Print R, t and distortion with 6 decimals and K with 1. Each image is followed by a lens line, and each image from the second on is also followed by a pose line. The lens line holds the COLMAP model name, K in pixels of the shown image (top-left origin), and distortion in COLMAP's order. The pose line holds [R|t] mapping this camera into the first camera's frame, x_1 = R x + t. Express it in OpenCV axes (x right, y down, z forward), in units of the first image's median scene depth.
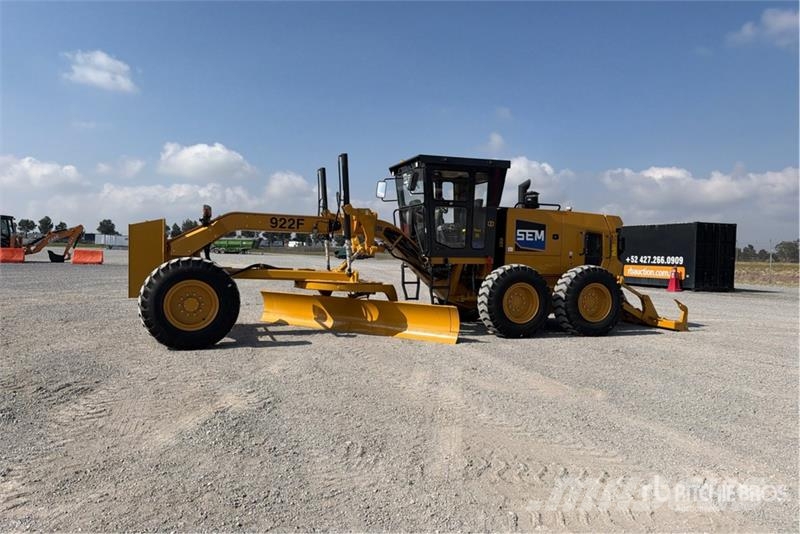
lens RADIAL K [[572.0, 0, 402.8], [0, 572.0, 269.2], [0, 0, 1]] dist [0.001784, 0.008642]
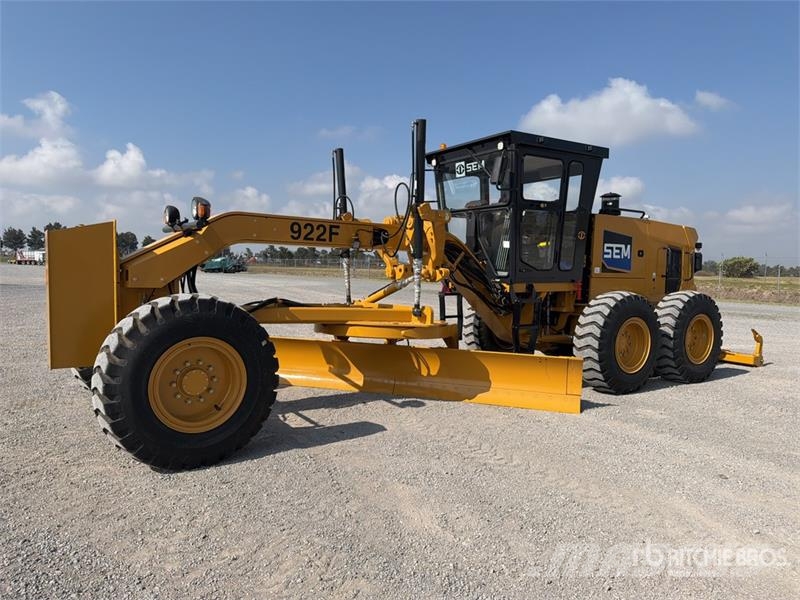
lens RADIAL K [[559.6, 0, 379.7], [0, 559.6, 305.7], [0, 0, 1]] dist [0.023956, -0.032807]
pose [[0.975511, -0.019135, 0.219119, -0.244802], [0.009119, 0.998871, 0.046631, -0.025466], [-0.219764, -0.043491, 0.974583, 0.352214]]
